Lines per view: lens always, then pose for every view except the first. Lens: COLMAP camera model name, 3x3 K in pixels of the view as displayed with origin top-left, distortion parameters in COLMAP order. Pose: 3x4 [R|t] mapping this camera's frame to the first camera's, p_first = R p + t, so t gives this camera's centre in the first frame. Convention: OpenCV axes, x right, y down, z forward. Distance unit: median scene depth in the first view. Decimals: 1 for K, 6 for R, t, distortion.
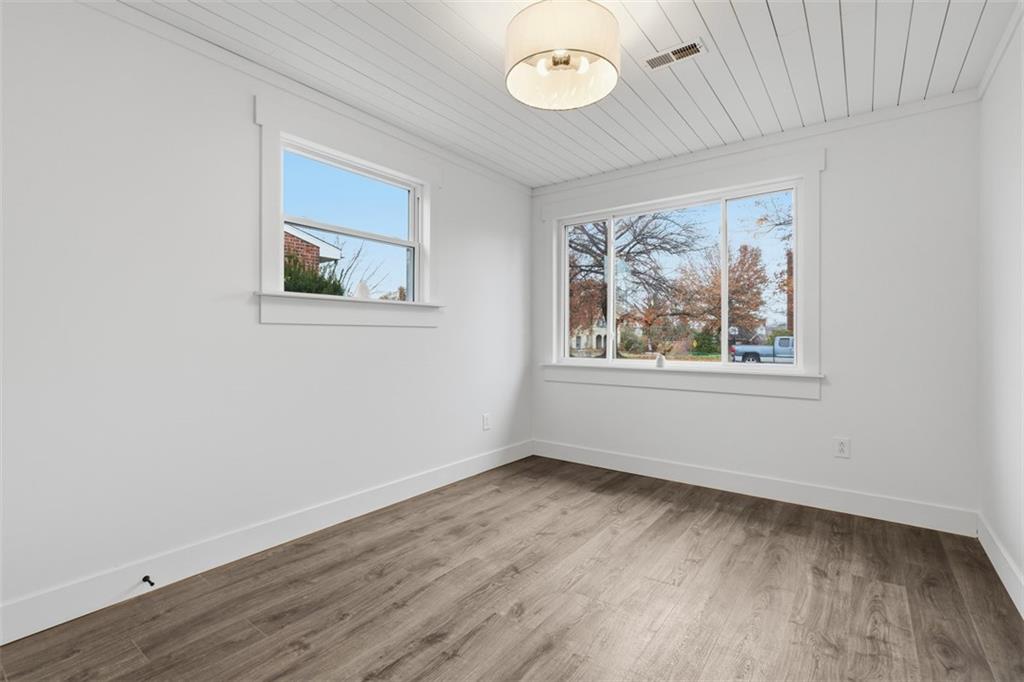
lens RADIAL K [[468.0, 0, 517.1], [0, 468.0, 339.8], [0, 0, 1]] dist [0.005805, 0.000492]
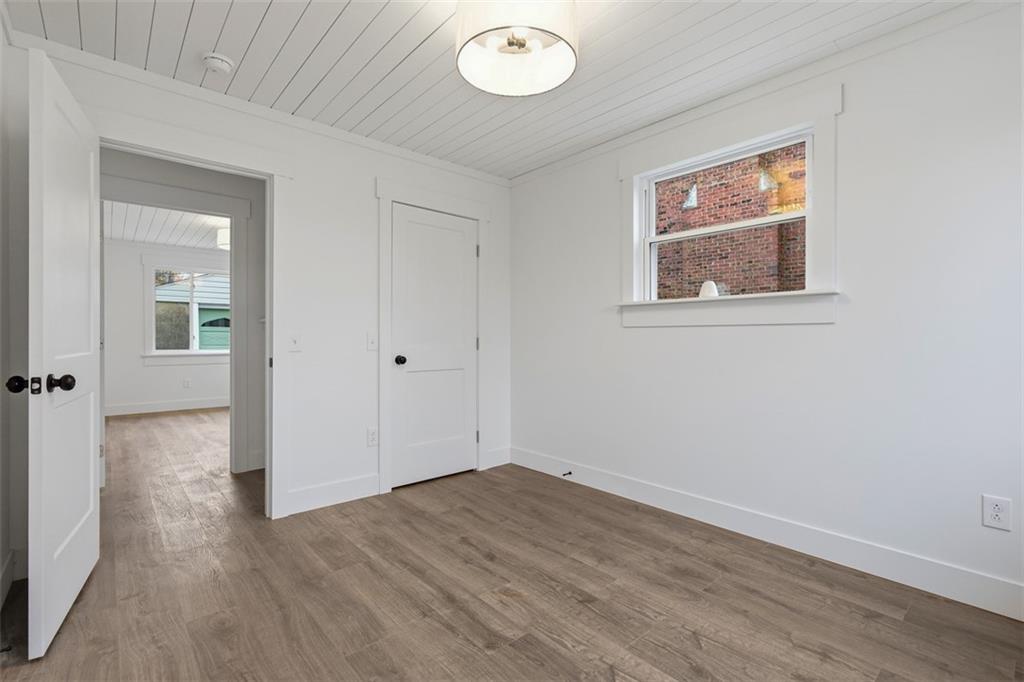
lens RADIAL K [[468.0, 0, 519.0], [0, 468.0, 341.7], [0, 0, 1]] dist [0.005805, 0.000492]
pose [[-0.204612, 0.010618, -0.978786, 0.820718], [-0.008489, 0.999884, 0.012621, -0.008740], [0.978806, 0.010891, -0.204498, 0.973973]]
